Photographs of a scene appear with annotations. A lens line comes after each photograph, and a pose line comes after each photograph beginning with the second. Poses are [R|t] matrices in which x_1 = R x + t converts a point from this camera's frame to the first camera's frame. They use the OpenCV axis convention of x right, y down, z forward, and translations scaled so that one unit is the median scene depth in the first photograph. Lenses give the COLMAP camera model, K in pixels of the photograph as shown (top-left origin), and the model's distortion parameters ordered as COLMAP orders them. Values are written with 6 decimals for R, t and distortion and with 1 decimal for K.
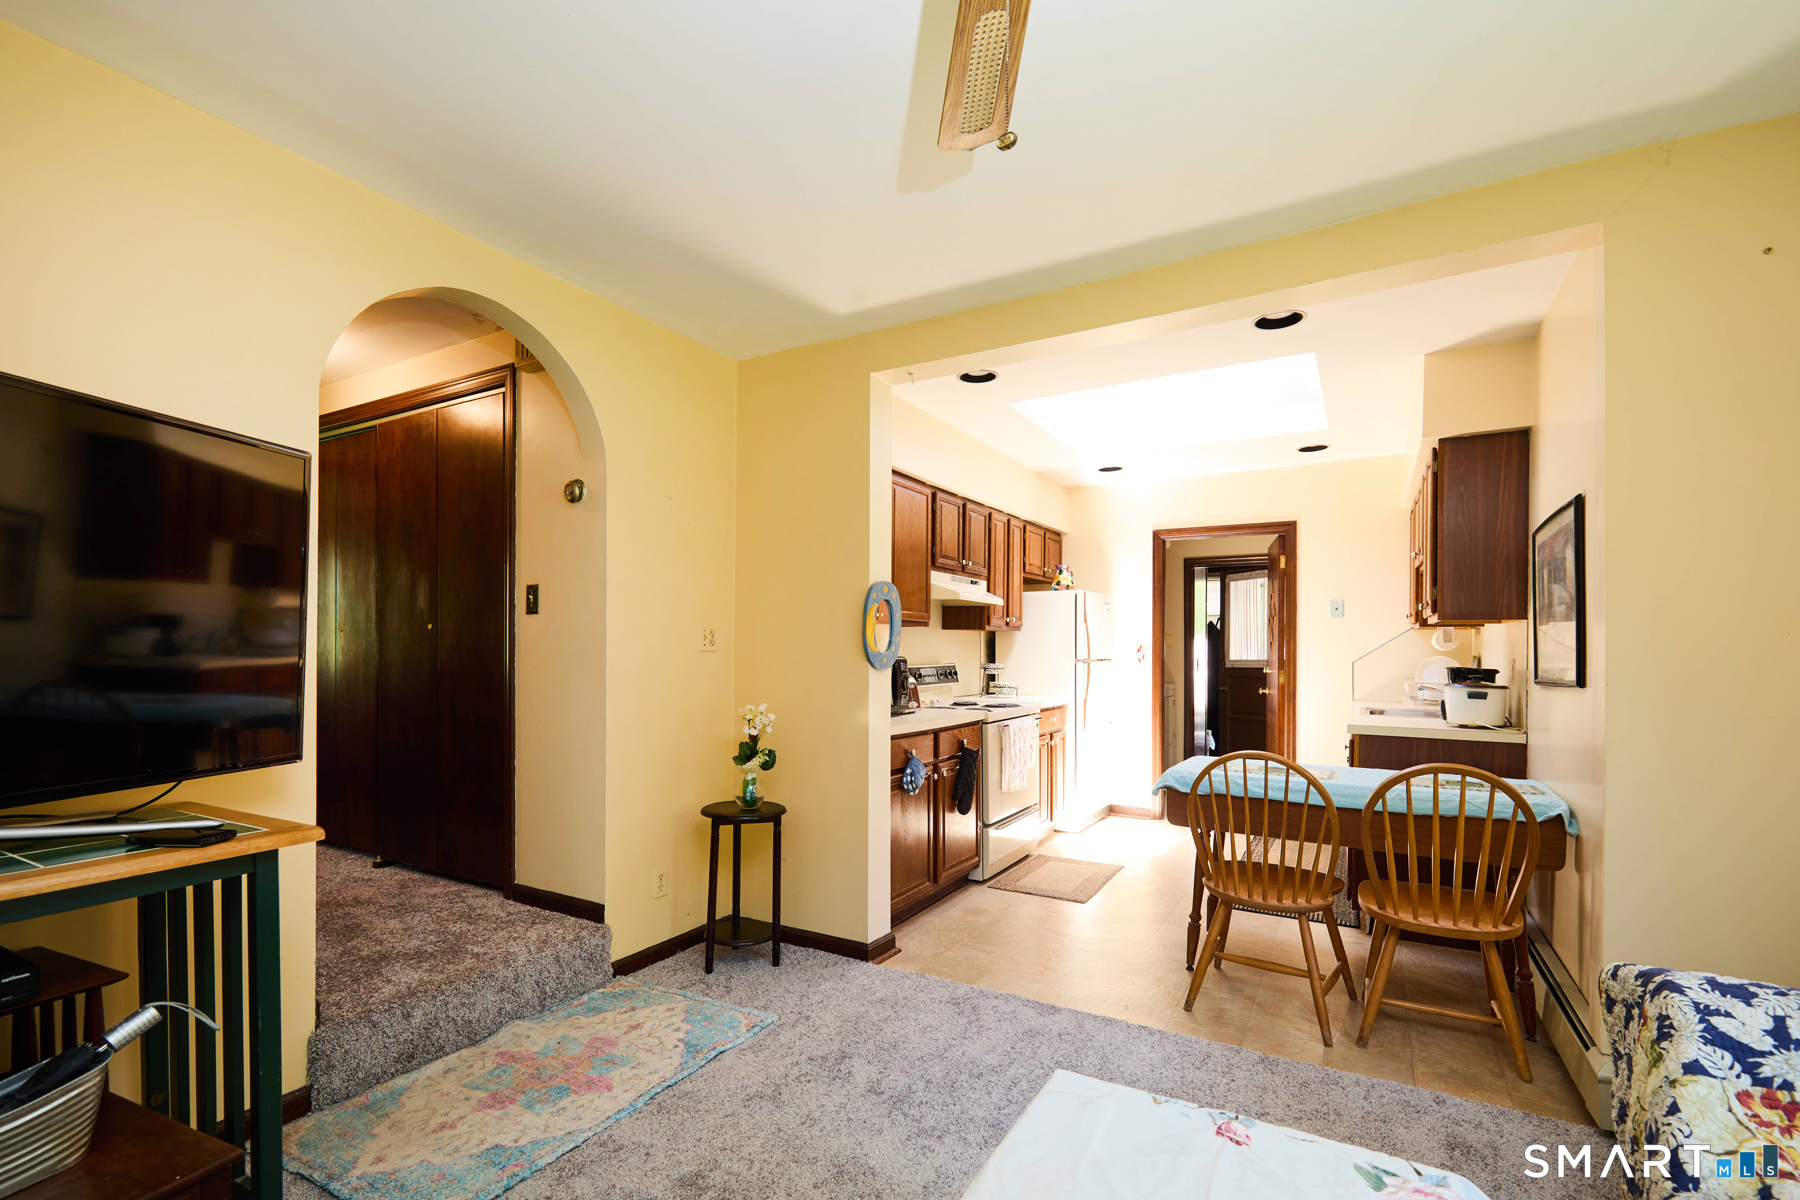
lens RADIAL K [[823.1, 0, 894.3], [0, 823.1, 647.7], [0, 0, 1]] dist [0.001786, -0.001437]
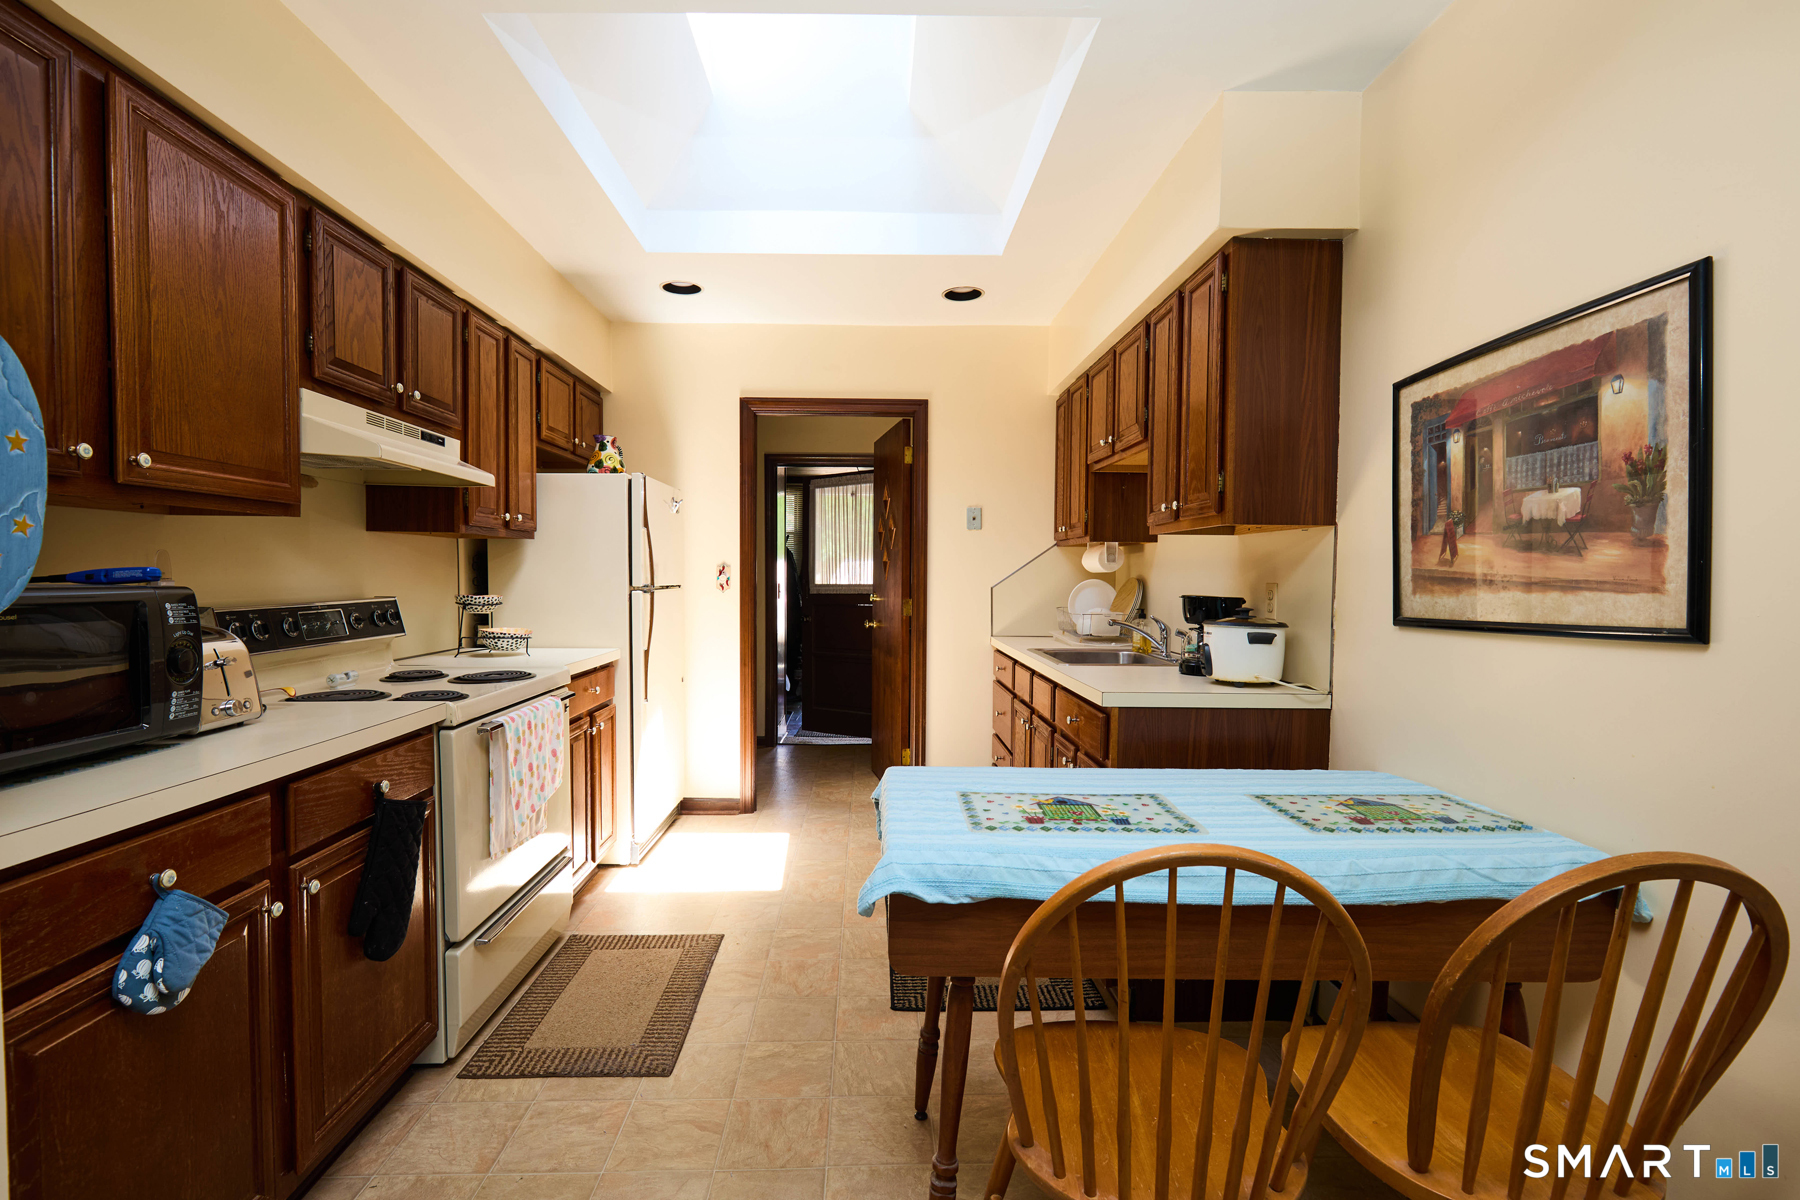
lens RADIAL K [[823.0, 0, 895.0], [0, 823.0, 602.0], [0, 0, 1]] dist [0.001844, -0.000066]
pose [[0.850977, -0.017756, 0.524902, 0.104842], [-0.001969, 0.999313, 0.036997, 0.003839], [-0.525199, -0.032517, 0.850358, 0.596620]]
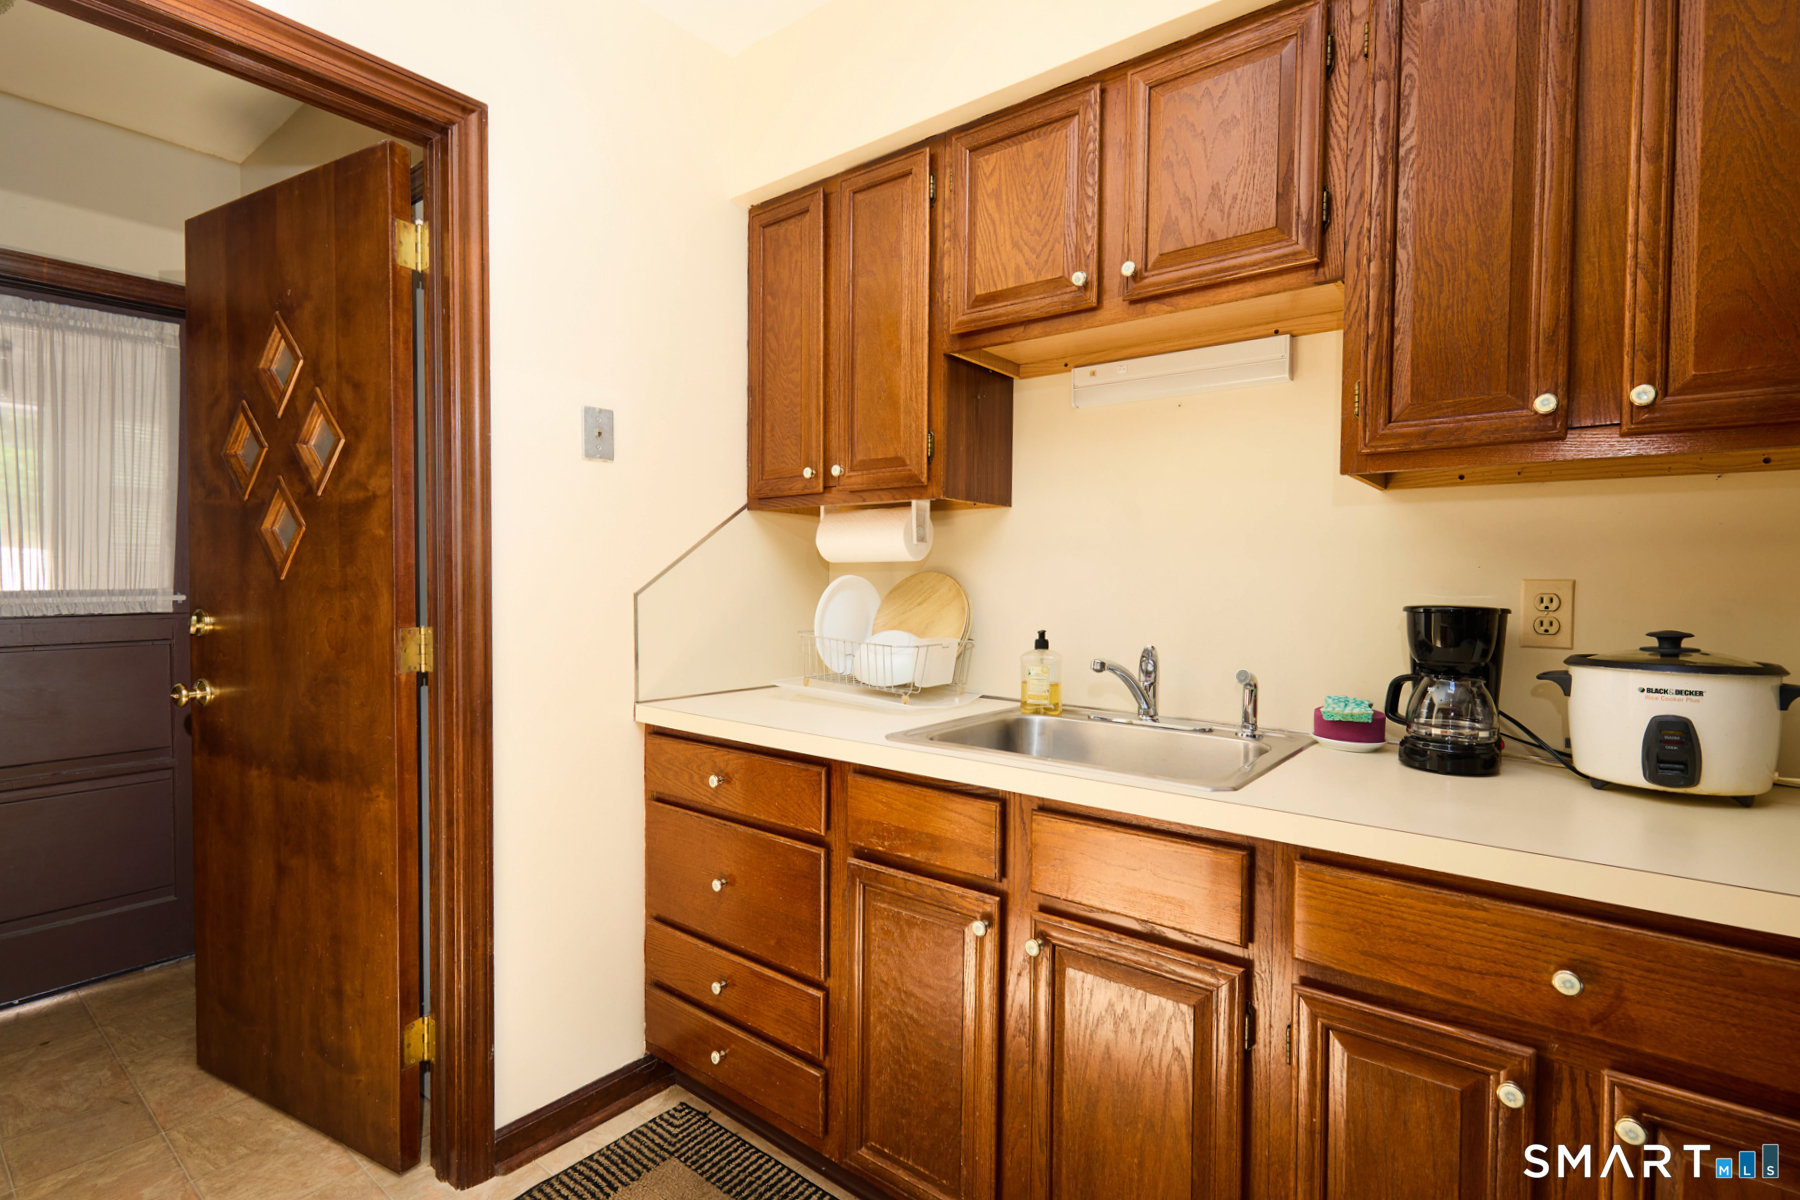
lens RADIAL K [[858.4, 0, 900.0], [0, 858.4, 600.0], [0, 0, 1]] dist [0.002225, 0.000367]
pose [[0.153844, -0.033005, 0.987544, 0.336423], [-0.005974, 0.999393, 0.034331, 0.011251], [-0.988077, -0.011181, 0.153553, 1.303101]]
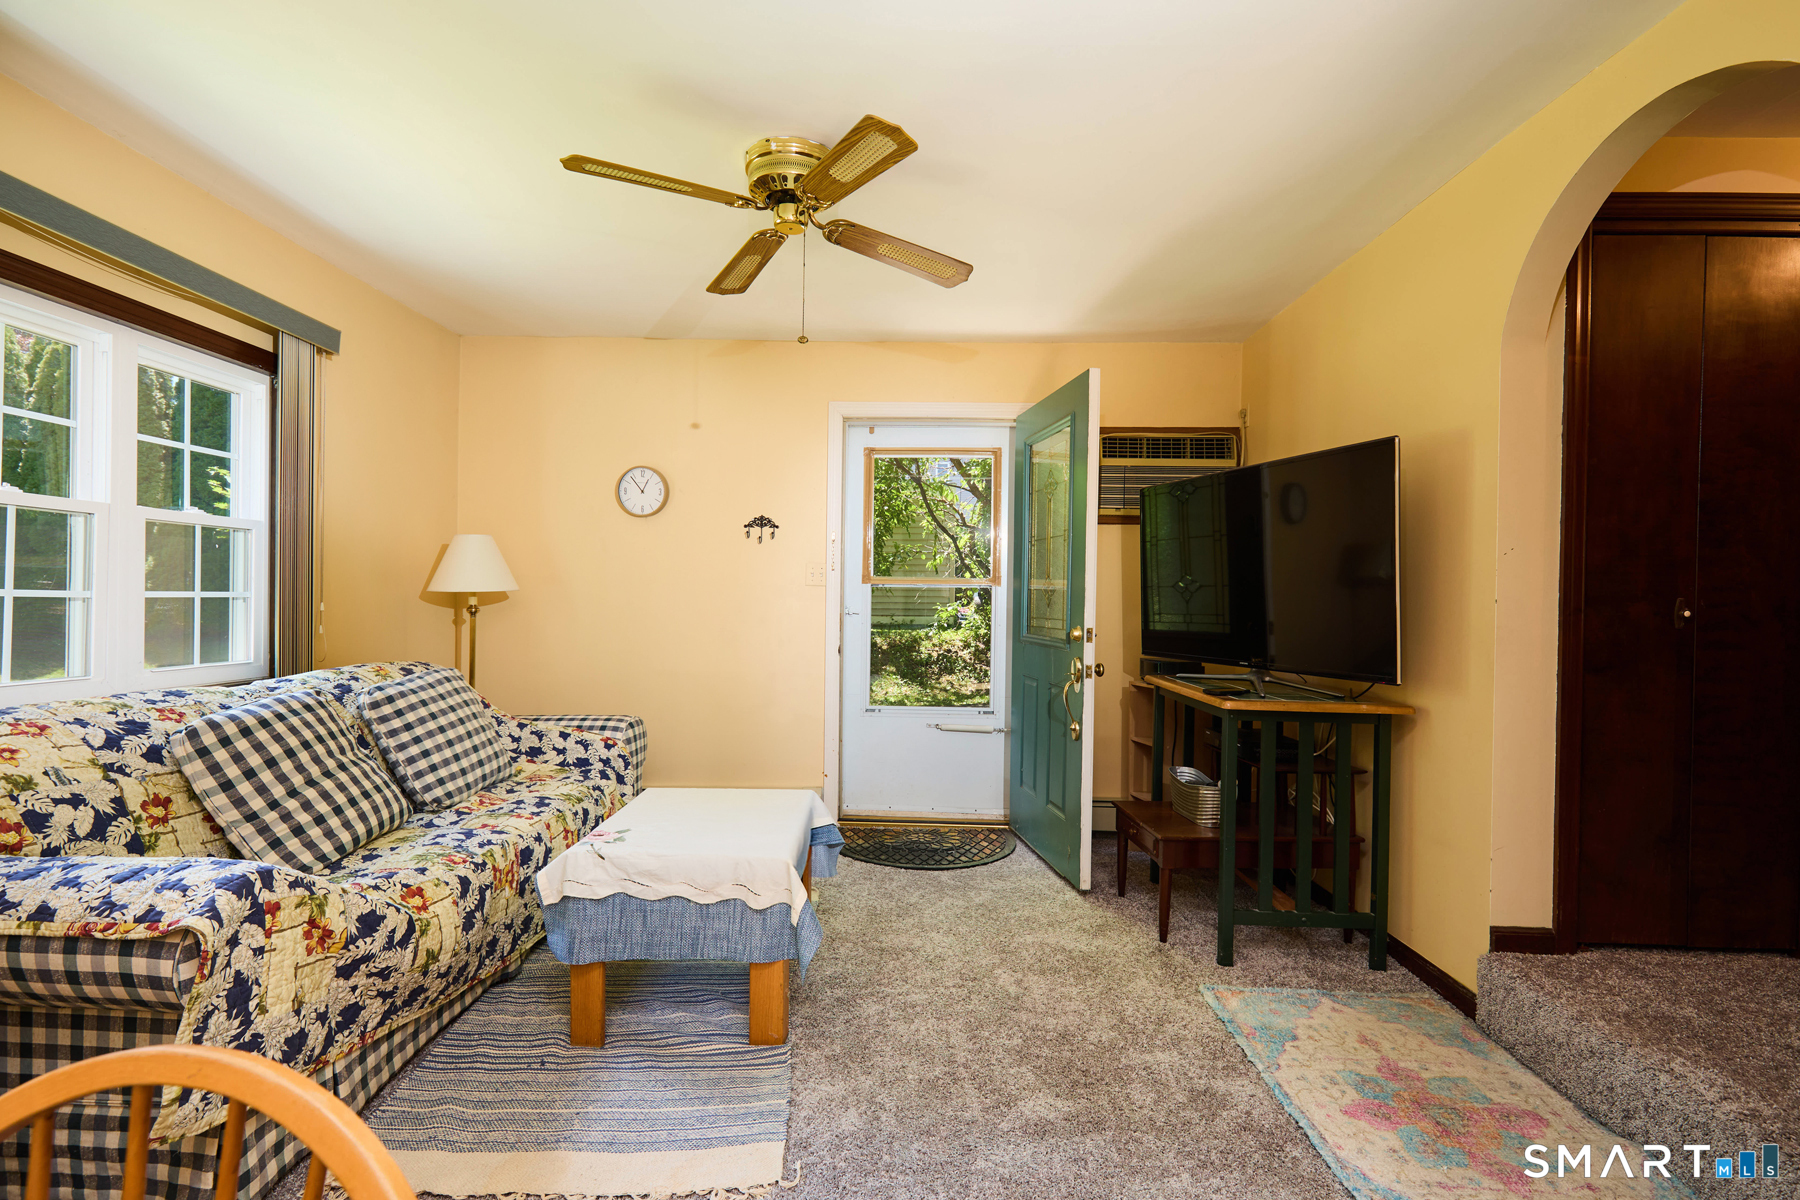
lens RADIAL K [[823.0, 0, 895.0], [0, 823.0, 602.0], [0, 0, 1]] dist [0.001844, -0.000066]
pose [[-0.878396, -0.016178, -0.477659, 0.301601], [-0.021878, 0.999740, 0.006373, 0.011958], [0.477432, 0.016048, -0.878522, 0.970707]]
